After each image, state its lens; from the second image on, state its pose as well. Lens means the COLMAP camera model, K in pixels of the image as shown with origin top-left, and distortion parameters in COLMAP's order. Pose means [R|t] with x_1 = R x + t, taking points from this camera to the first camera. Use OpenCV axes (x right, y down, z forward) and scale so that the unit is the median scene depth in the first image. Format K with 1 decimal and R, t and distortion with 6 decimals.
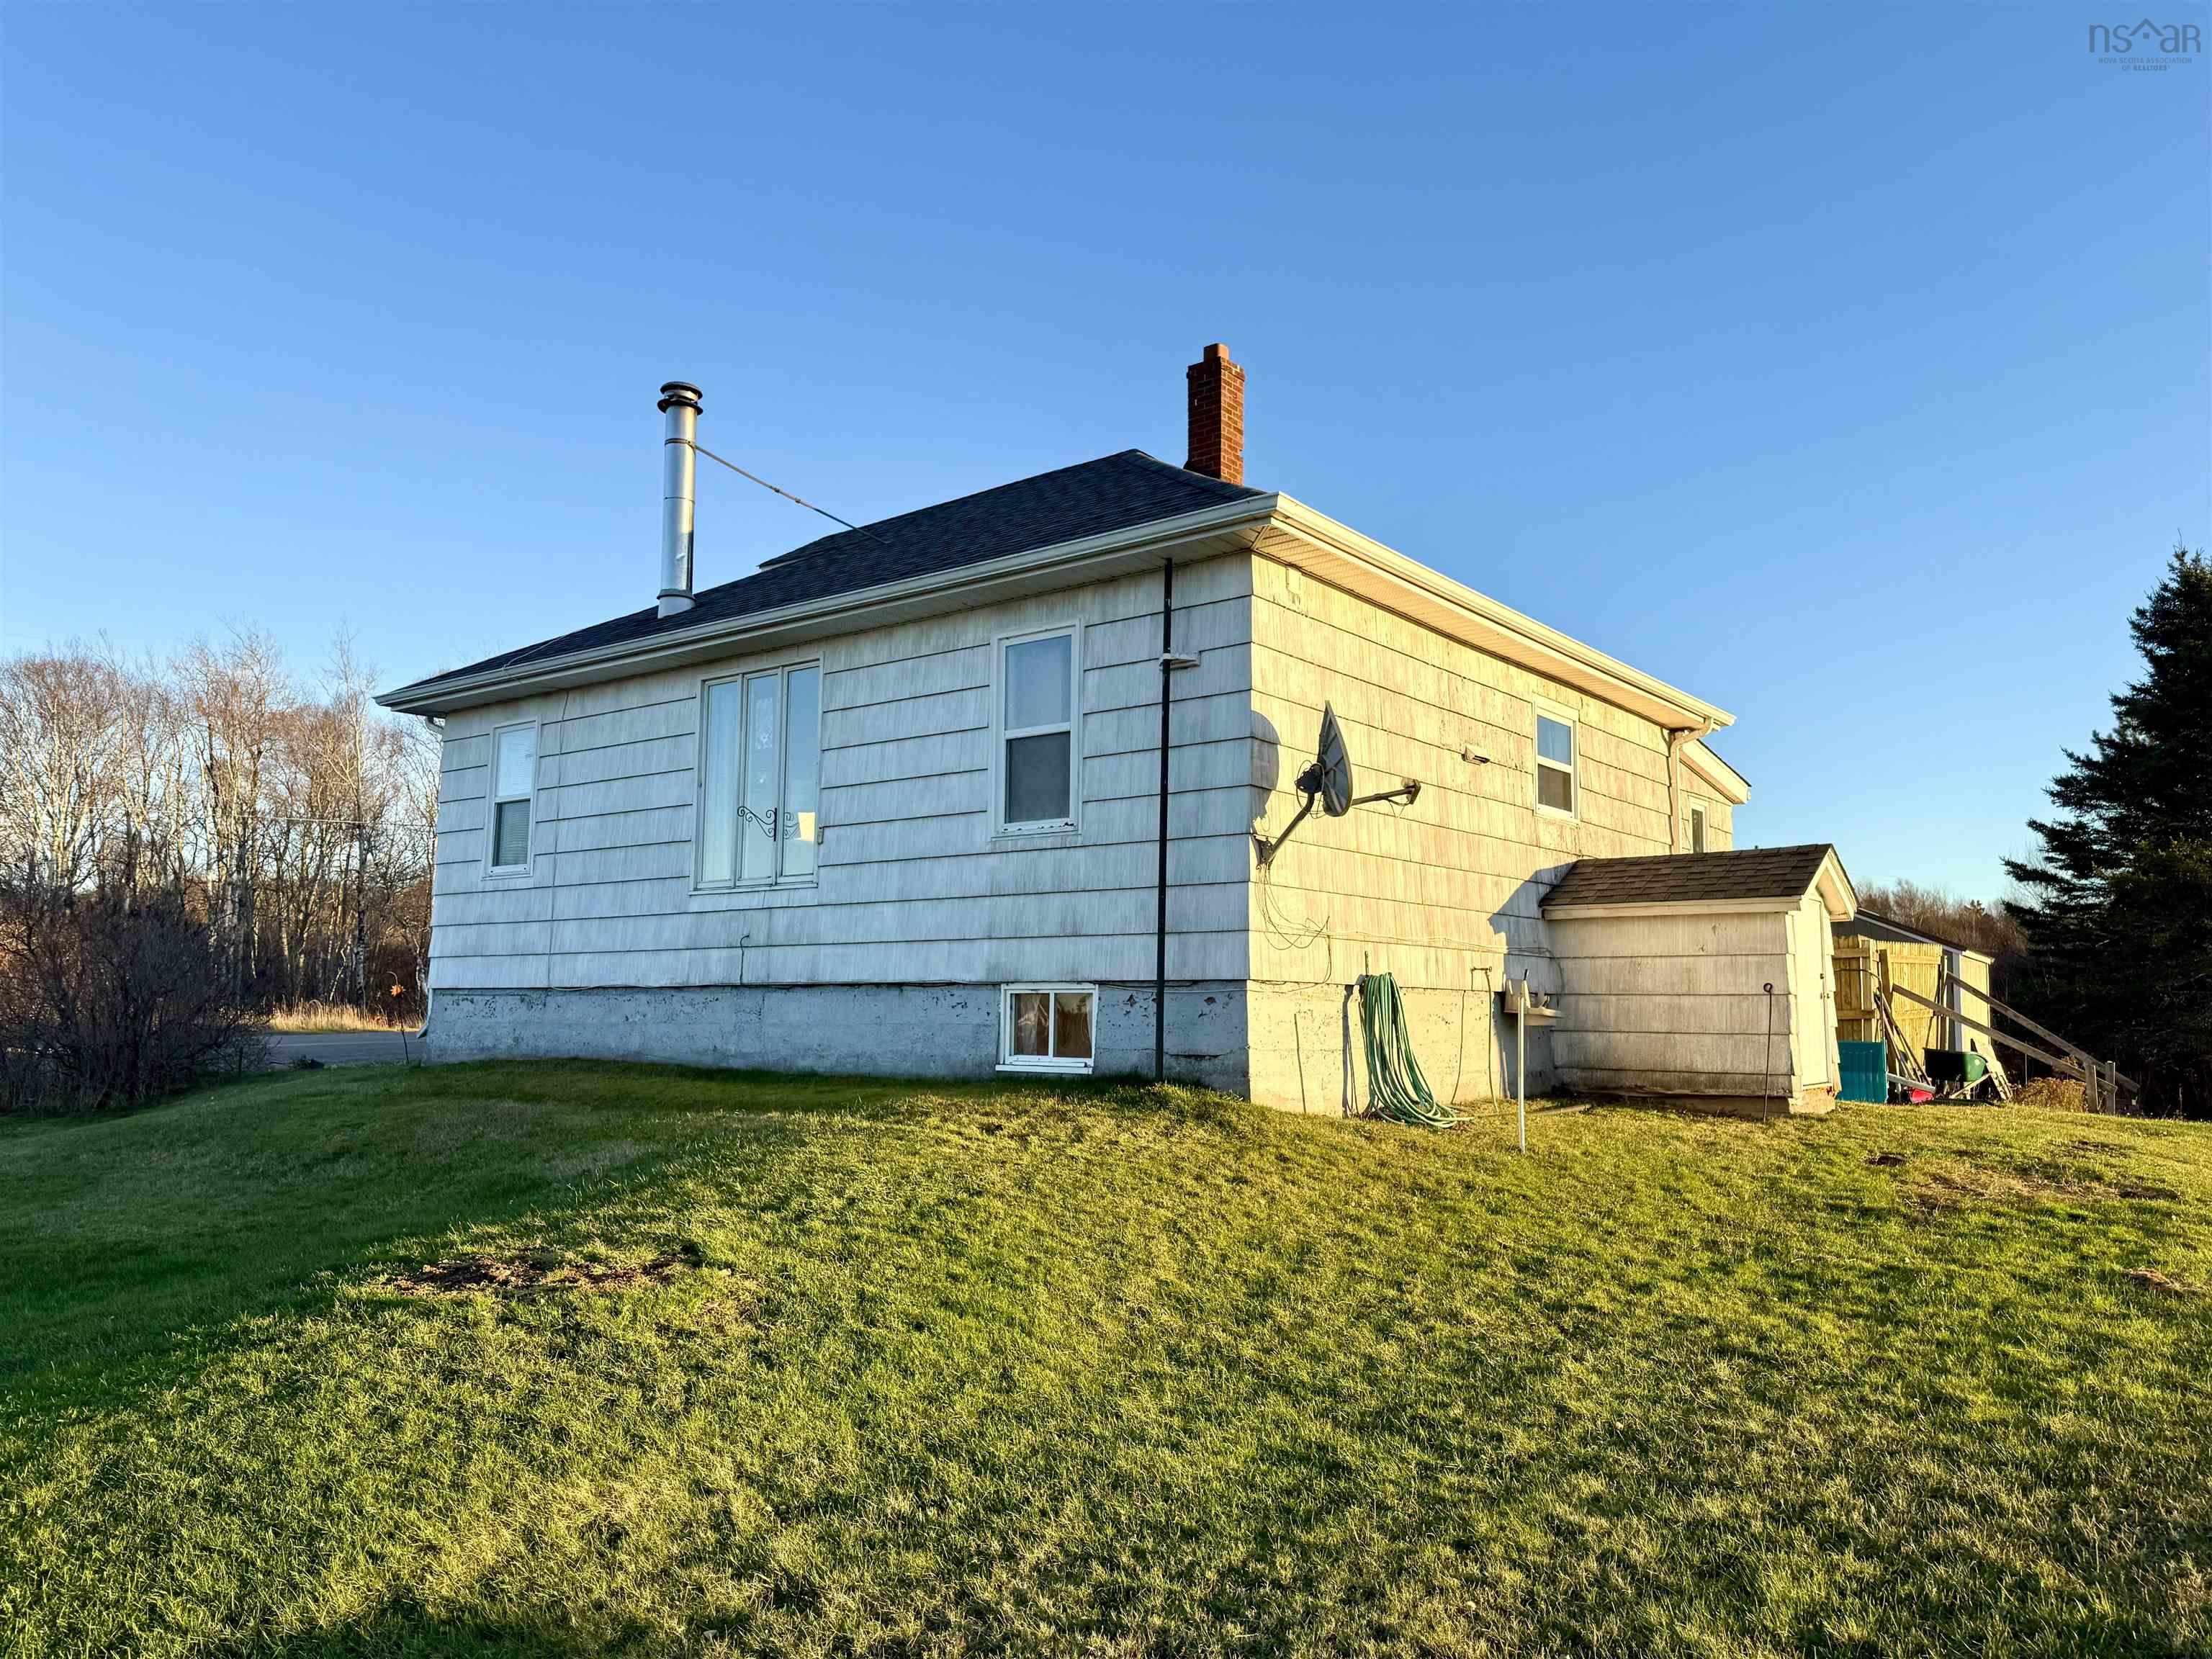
lens RADIAL K [[1566.5, 0, 1103.0], [0, 1566.5, 829.4], [0, 0, 1]] dist [0.004755, 0.000026]
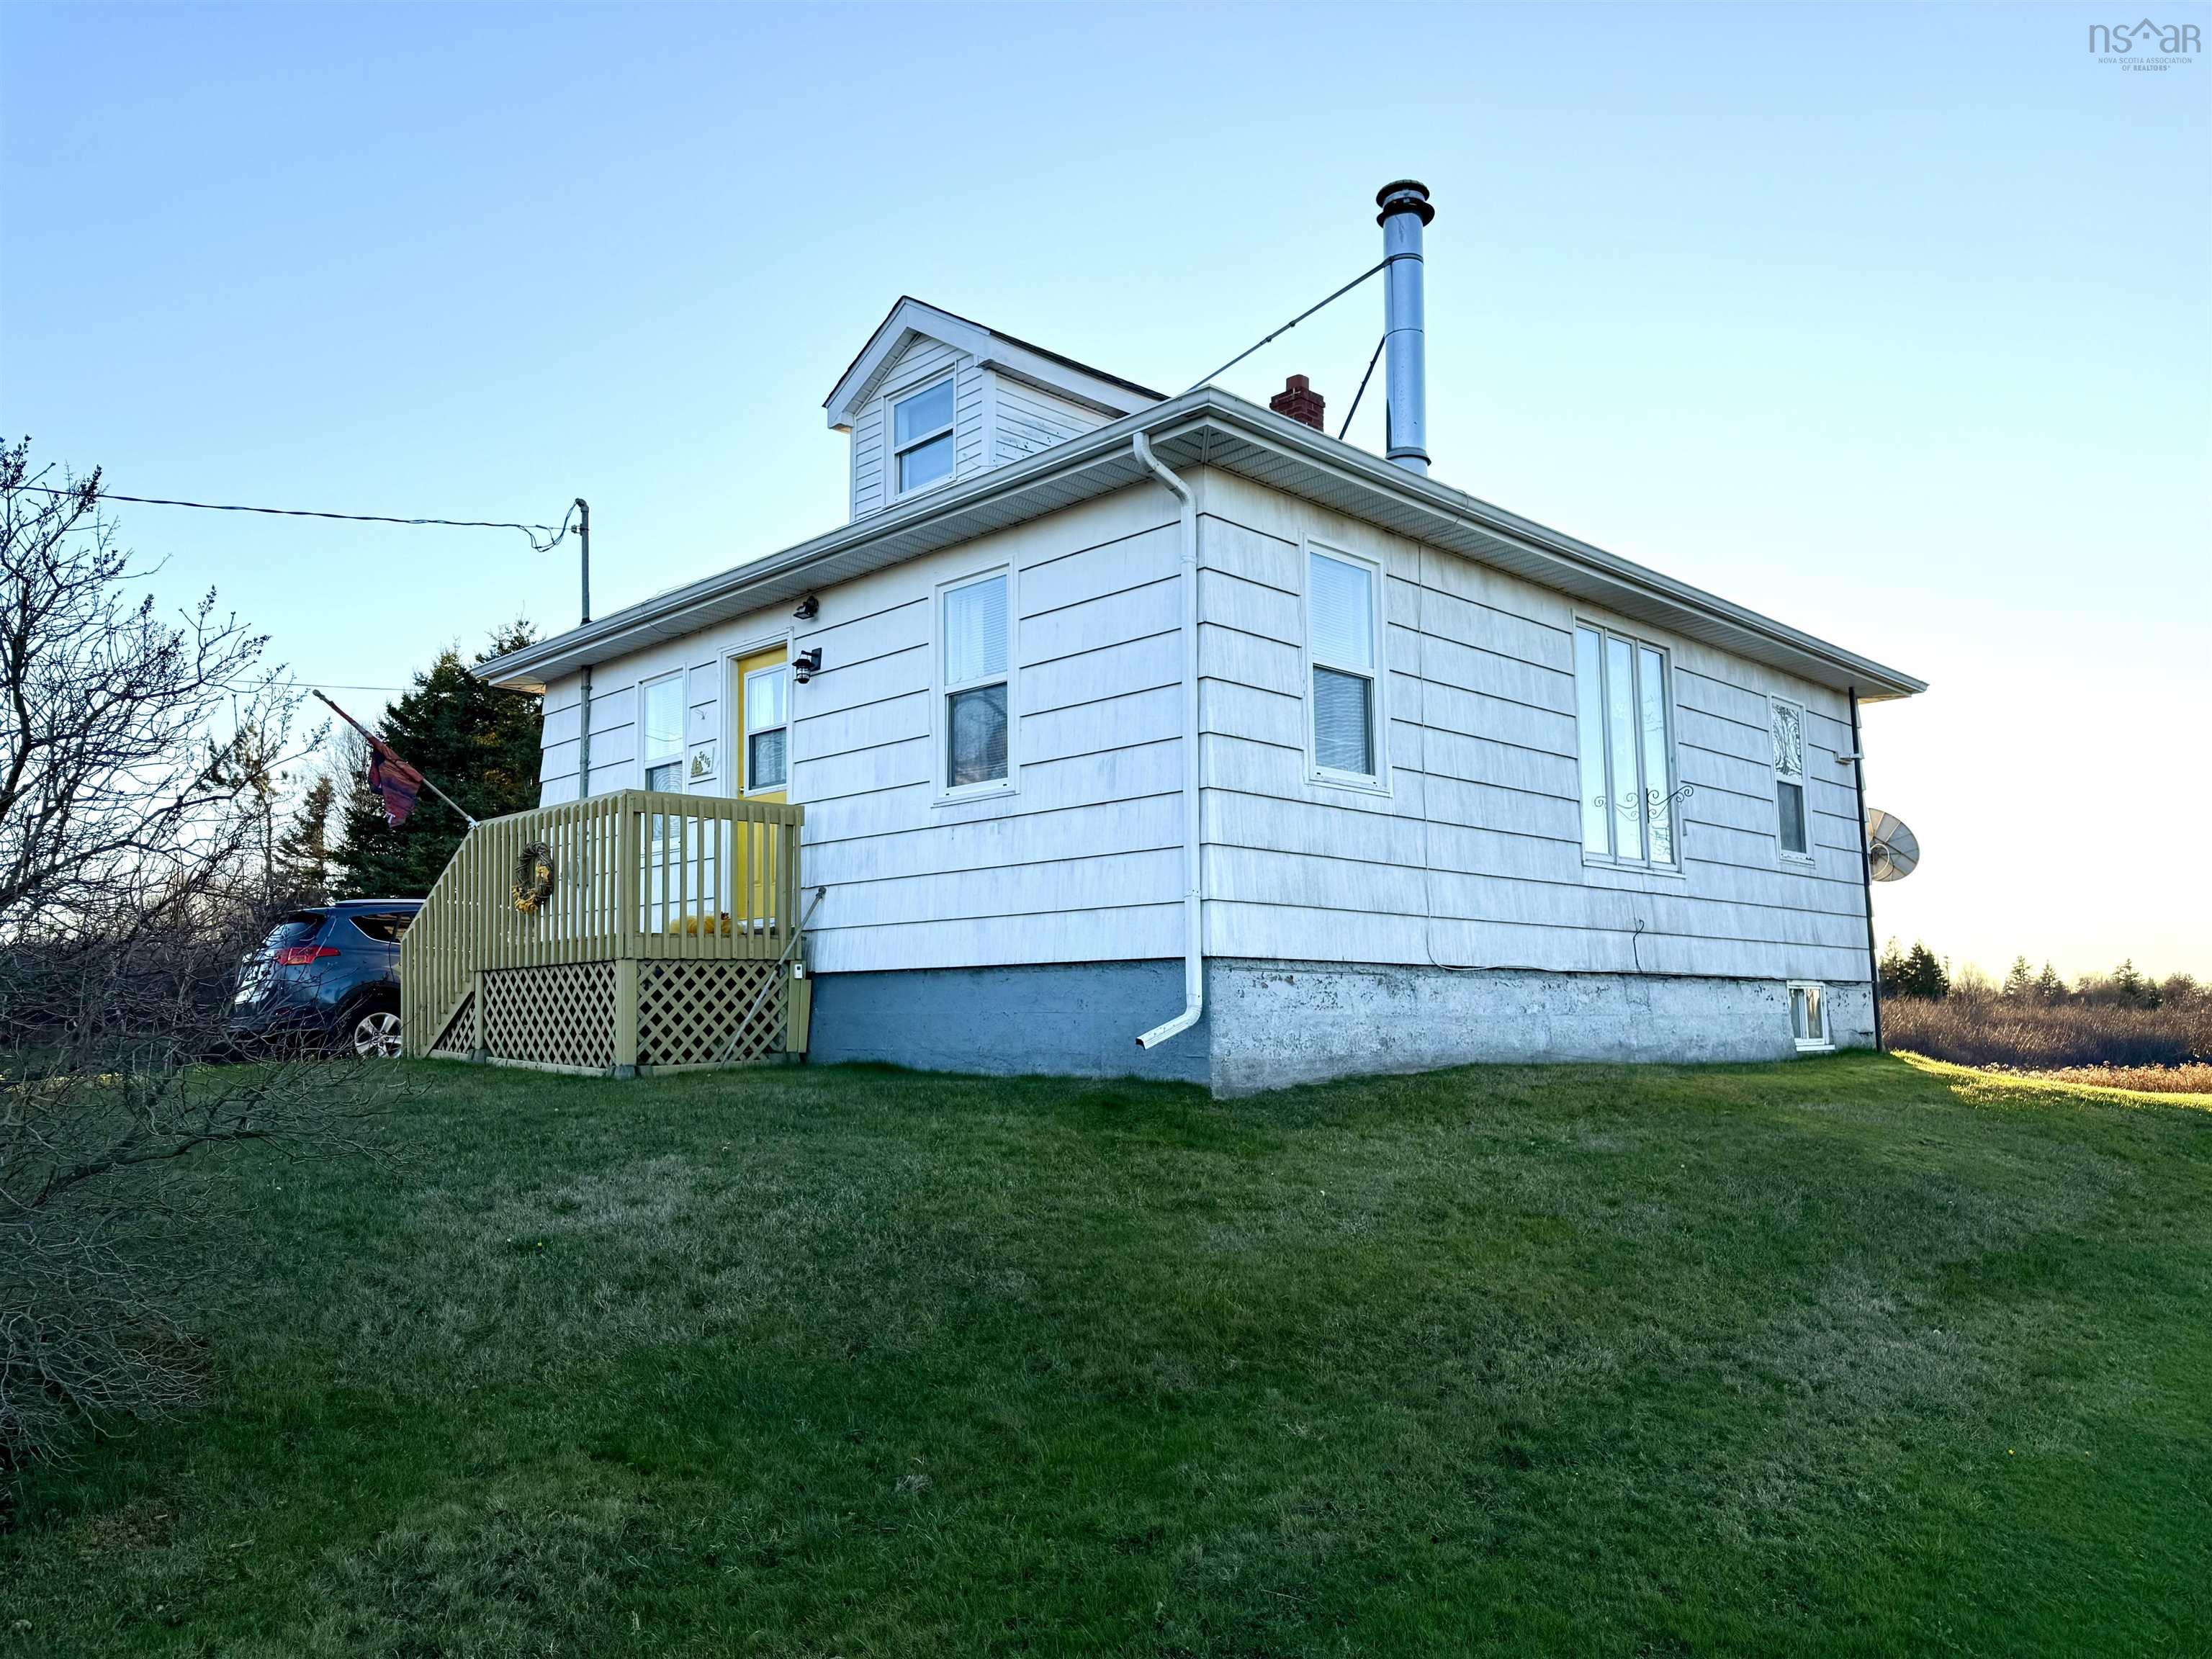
lens RADIAL K [[1566.5, 0, 1101.6], [0, 1566.5, 828.3], [0, 0, 1]] dist [0.004755, 0.000026]
pose [[0.170992, 0.124538, 0.977370, -1.077883], [-0.103983, 0.988721, -0.107792, 0.133014], [-0.979770, -0.083198, 0.182013, 1.037772]]
